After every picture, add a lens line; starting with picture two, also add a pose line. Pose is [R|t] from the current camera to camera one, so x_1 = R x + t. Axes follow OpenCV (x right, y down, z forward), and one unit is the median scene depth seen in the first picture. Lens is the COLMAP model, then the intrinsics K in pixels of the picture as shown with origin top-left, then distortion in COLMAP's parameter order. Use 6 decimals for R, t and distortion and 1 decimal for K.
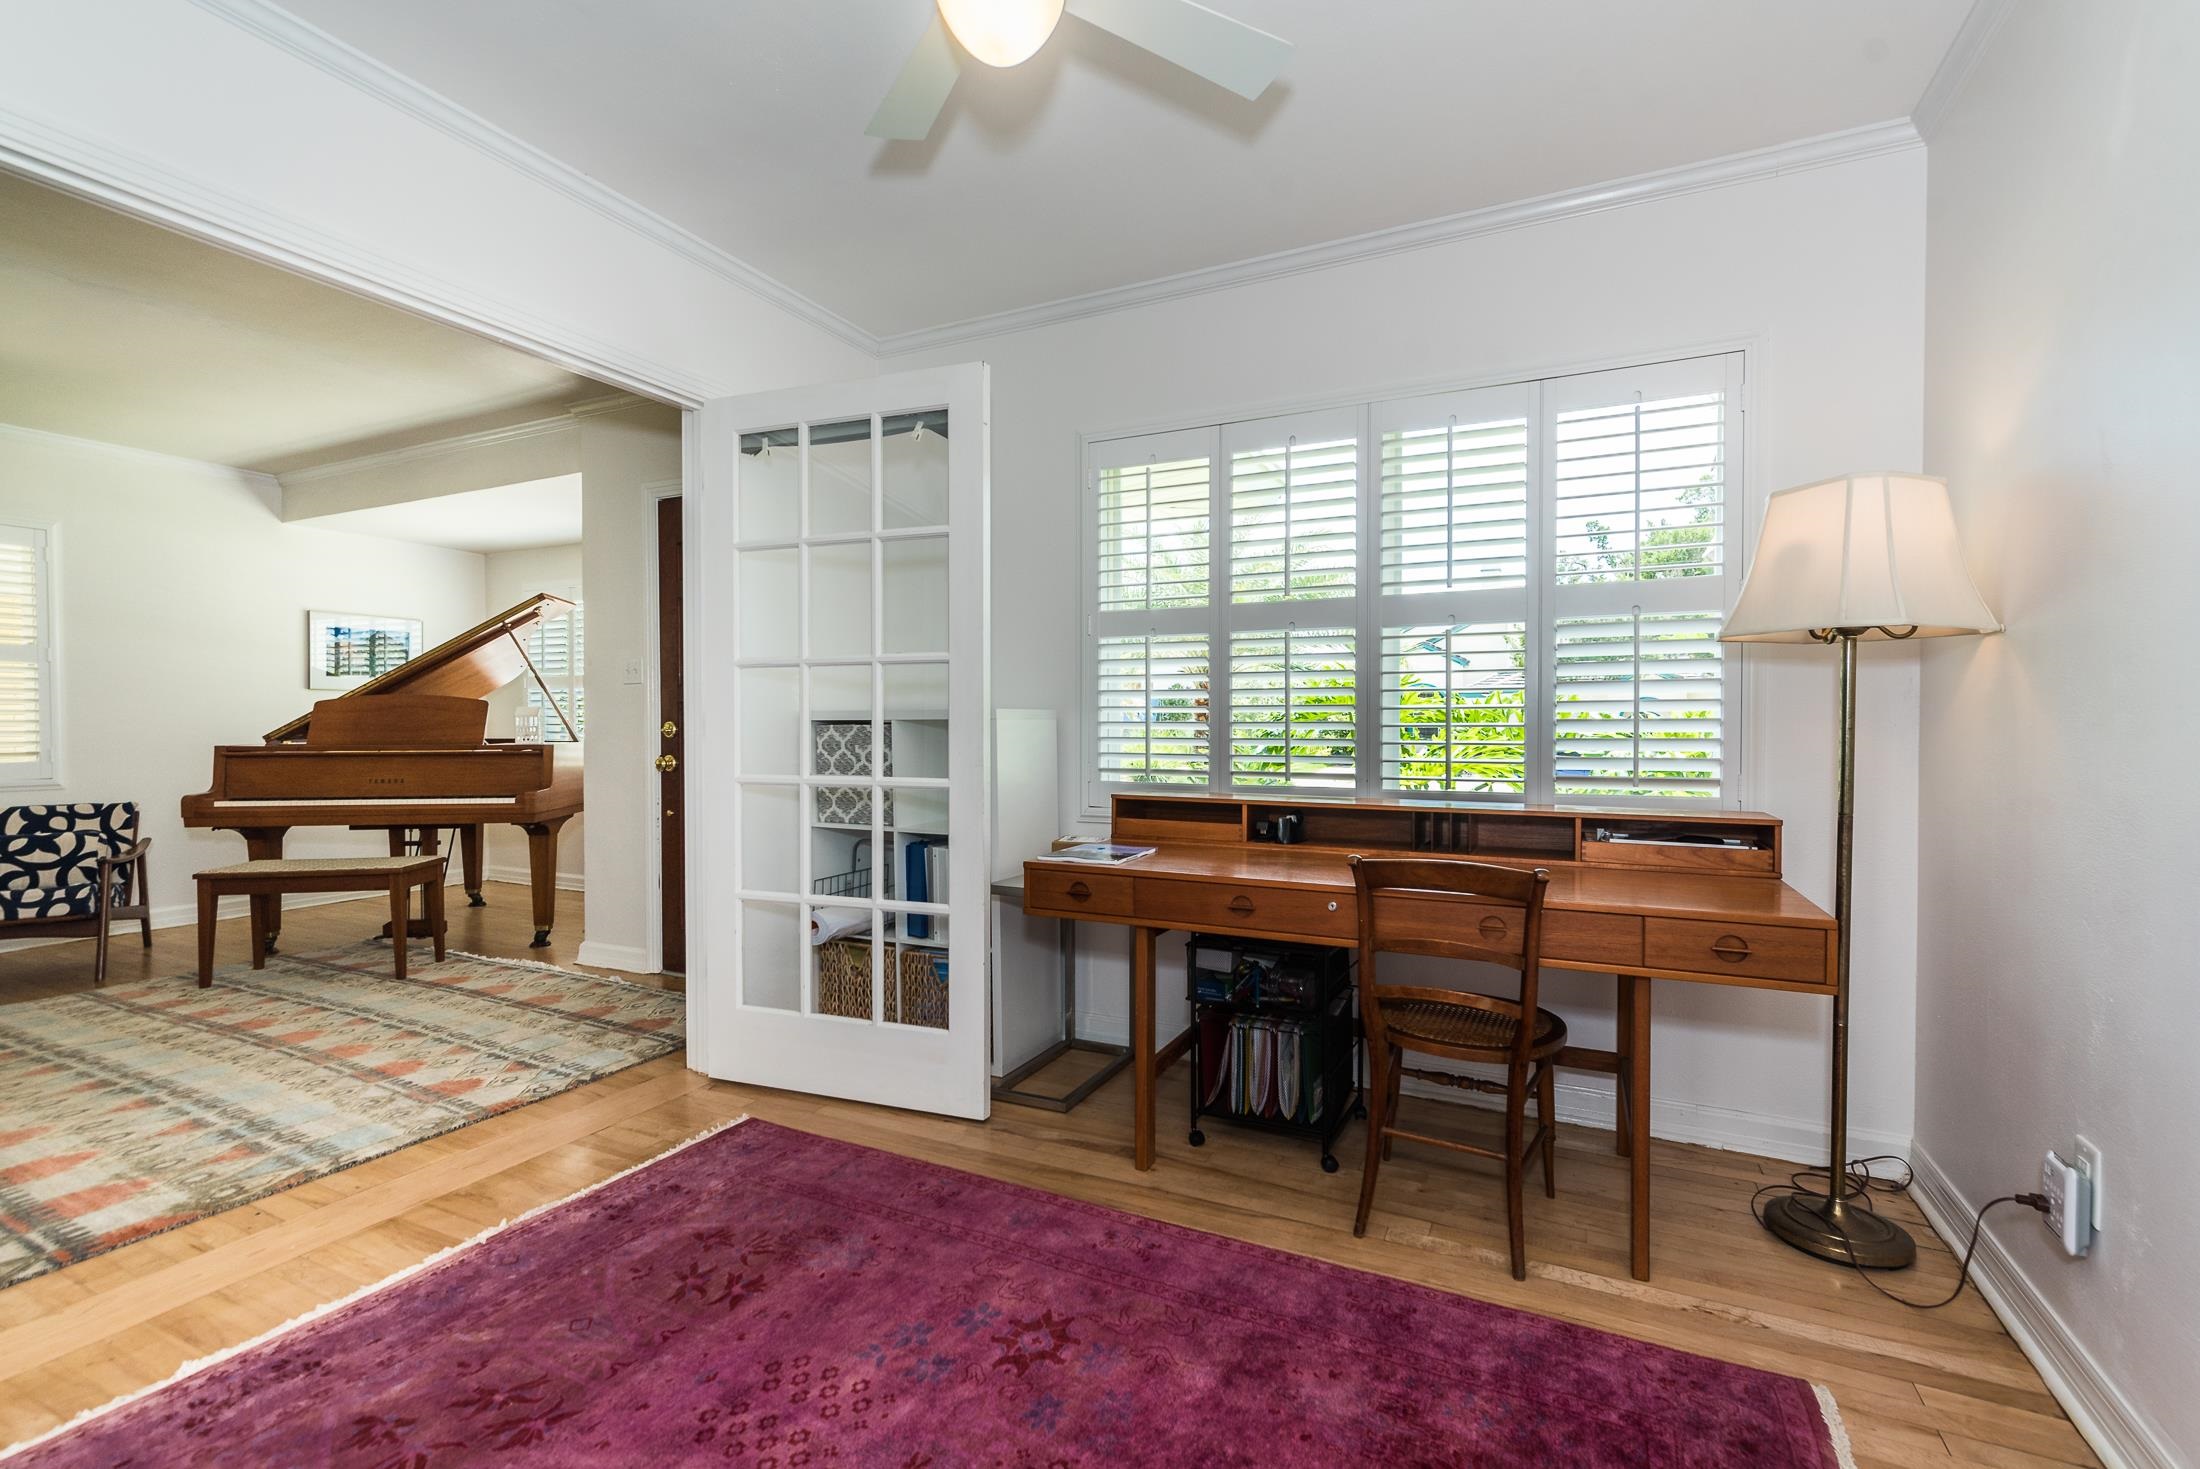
lens RADIAL K [[954.8, 0, 1122.4], [0, 954.8, 726.8], [0, 0, 1]] dist [-0.012625, 0.000008]
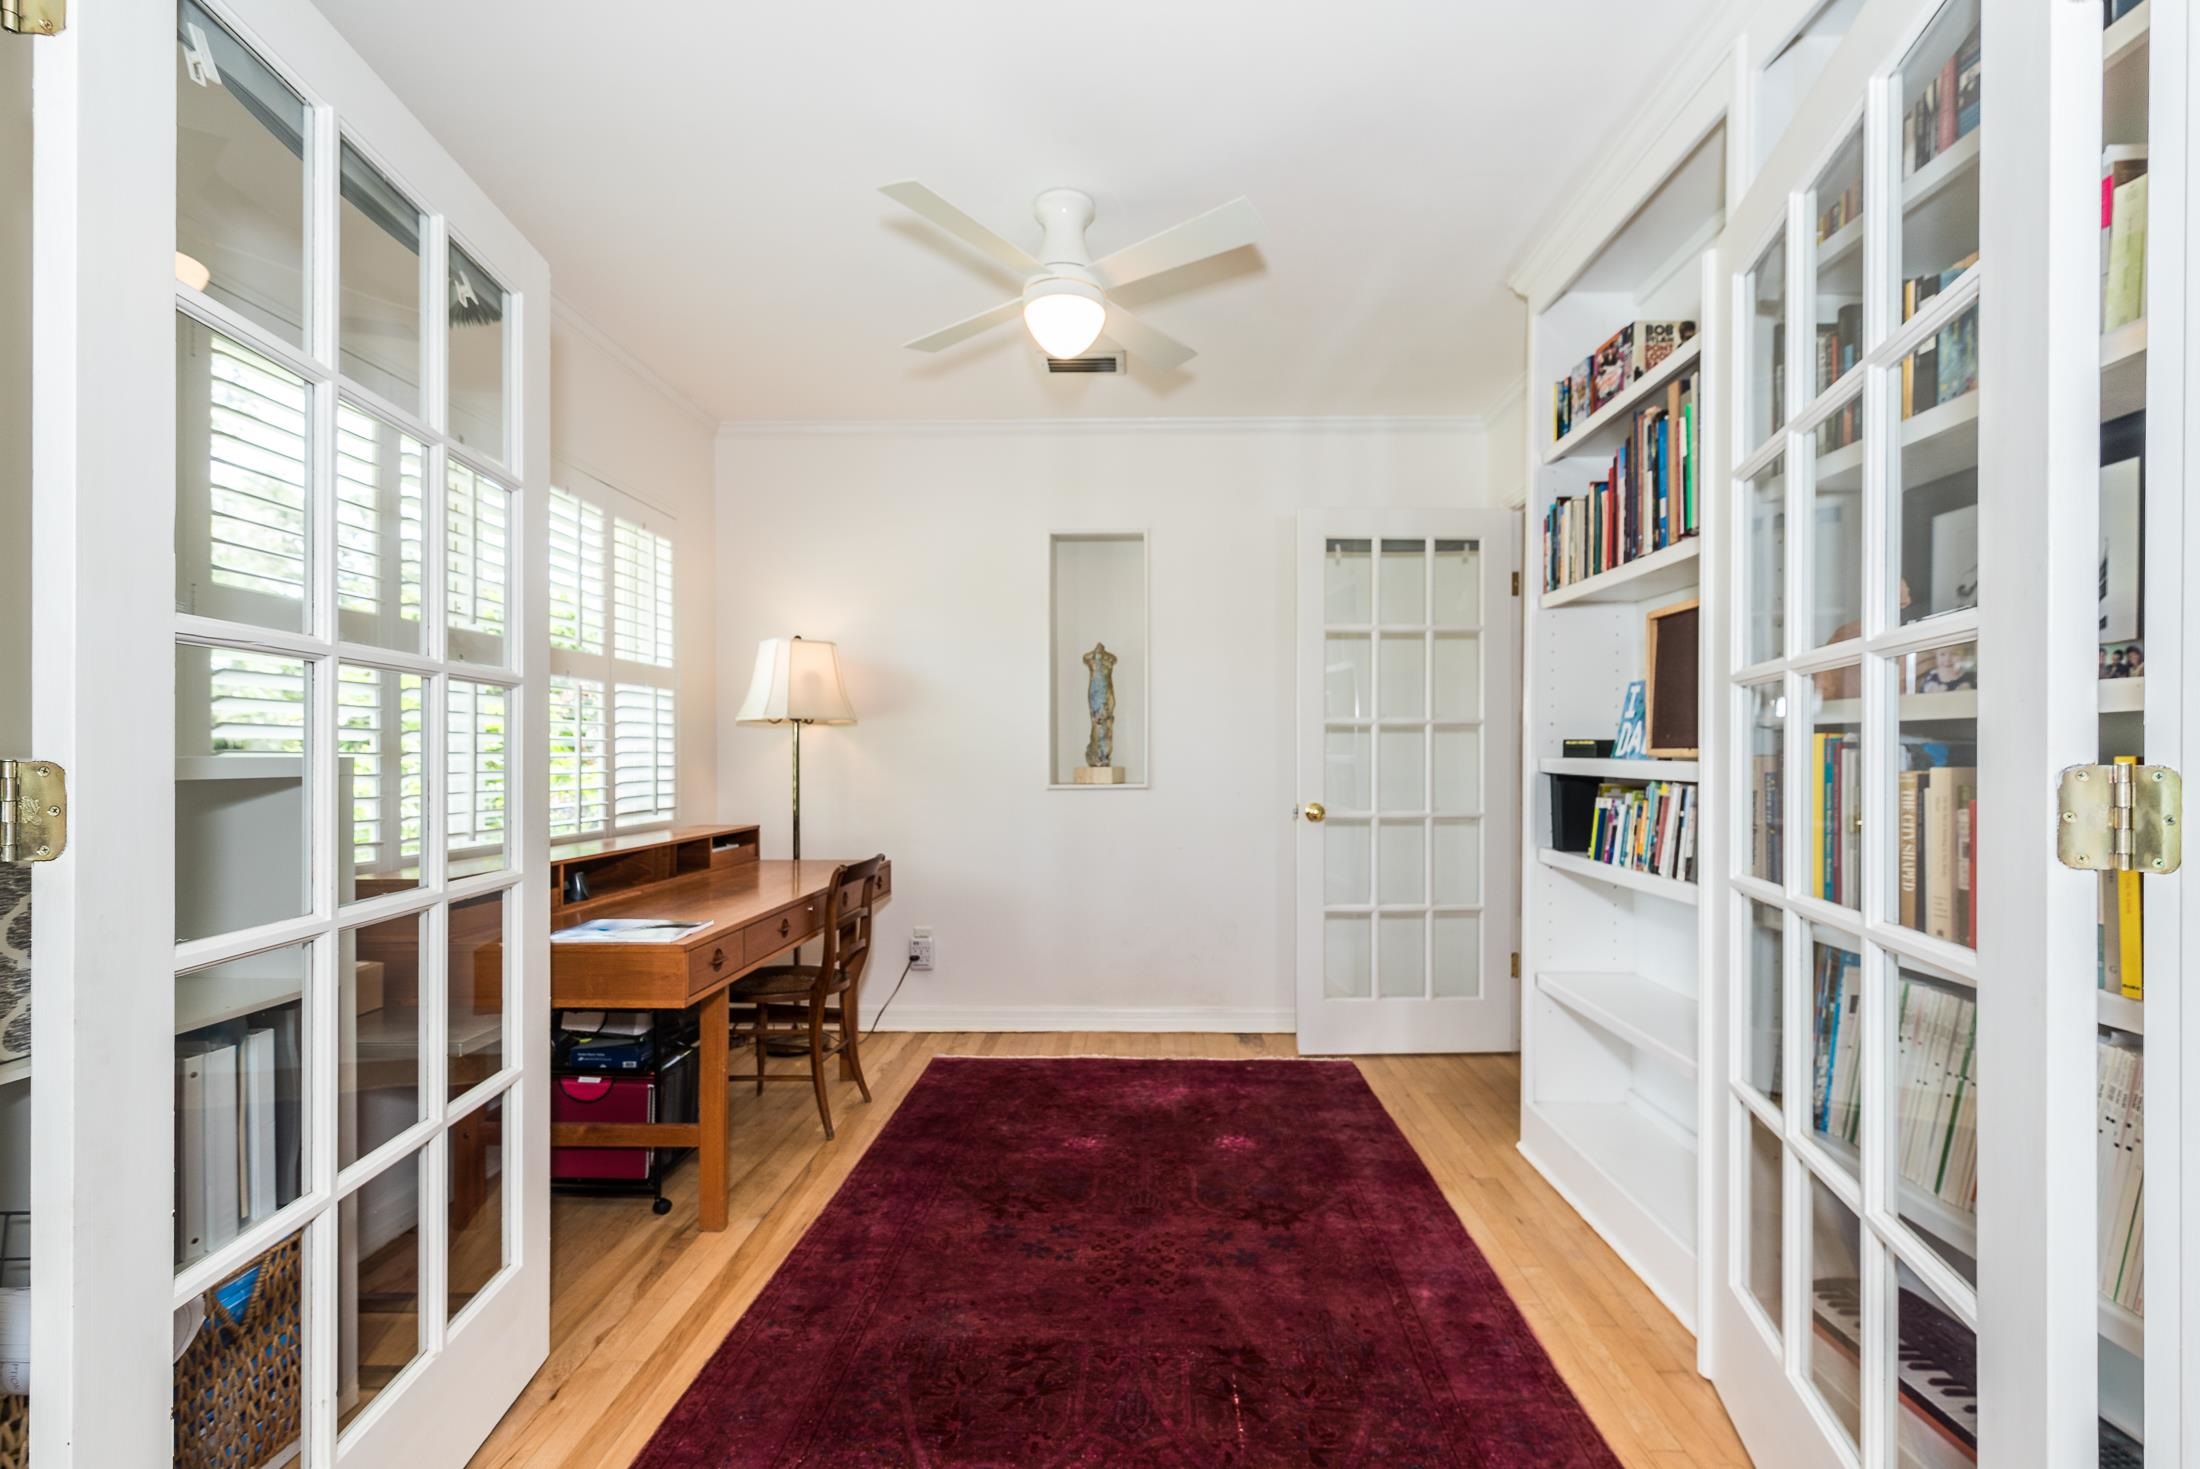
lens RADIAL K [[954.8, 0, 1119.2], [0, 954.8, 754.2], [0, 0, 1]] dist [-0.012625, 0.000008]
pose [[-0.399477, -0.003210, 0.916737, -1.122979], [0.000472, 0.999993, 0.003707, -0.037226], [-0.916743, 0.001913, -0.399473, 1.083908]]
